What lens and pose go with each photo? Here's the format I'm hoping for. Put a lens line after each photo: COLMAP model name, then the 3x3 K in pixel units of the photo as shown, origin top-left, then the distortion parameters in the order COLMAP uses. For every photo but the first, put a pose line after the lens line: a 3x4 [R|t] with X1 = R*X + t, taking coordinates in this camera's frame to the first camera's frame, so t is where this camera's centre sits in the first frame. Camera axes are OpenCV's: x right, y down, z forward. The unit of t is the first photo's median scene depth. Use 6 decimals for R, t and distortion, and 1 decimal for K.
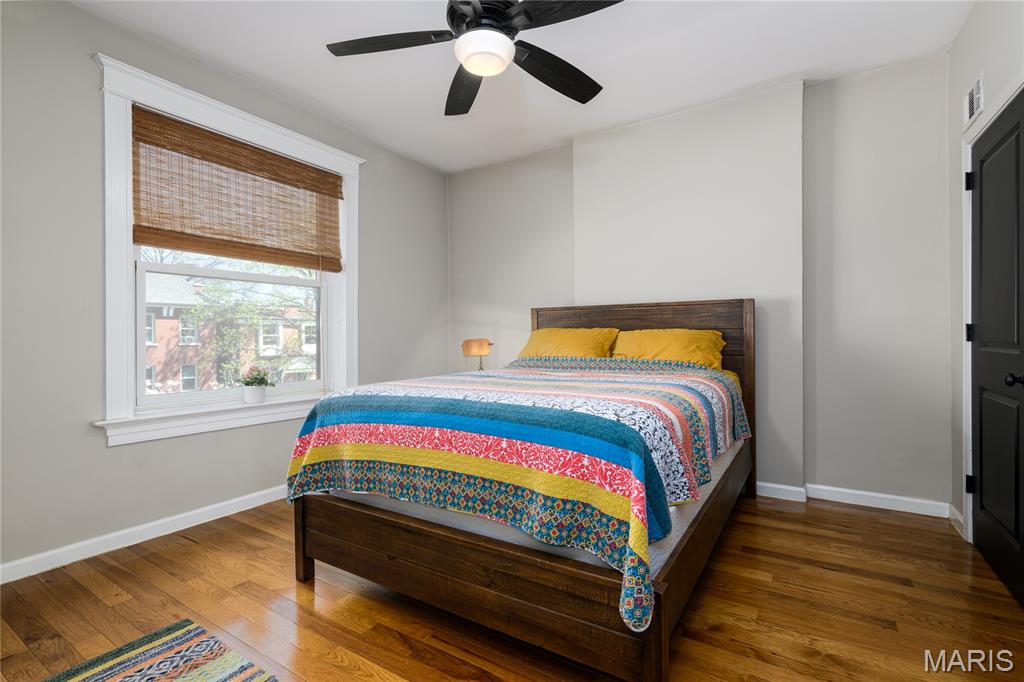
lens RADIAL K [[449.9, 0, 520.8], [0, 449.9, 341.7], [0, 0, 1]] dist [0.001429, -0.000069]
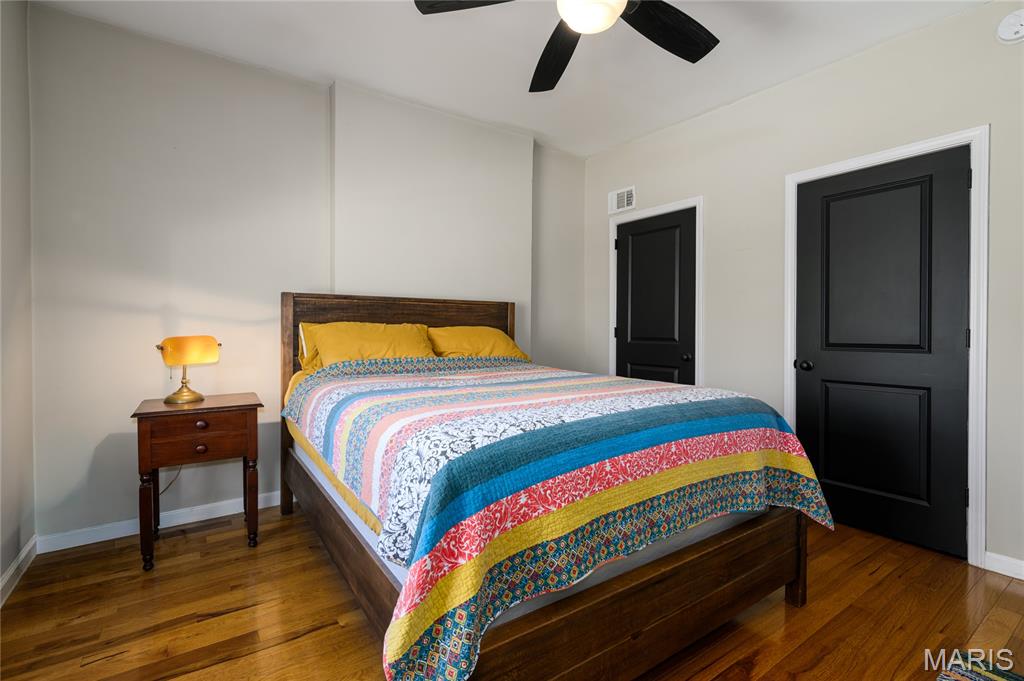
lens RADIAL K [[449.9, 0, 522.2], [0, 449.9, 336.7], [0, 0, 1]] dist [0.001429, -0.000069]
pose [[0.438477, -0.003380, 0.898736, -0.967810], [0.006018, 0.999982, 0.000825, -0.008961], [-0.898722, 0.005047, 0.438489, 0.791398]]
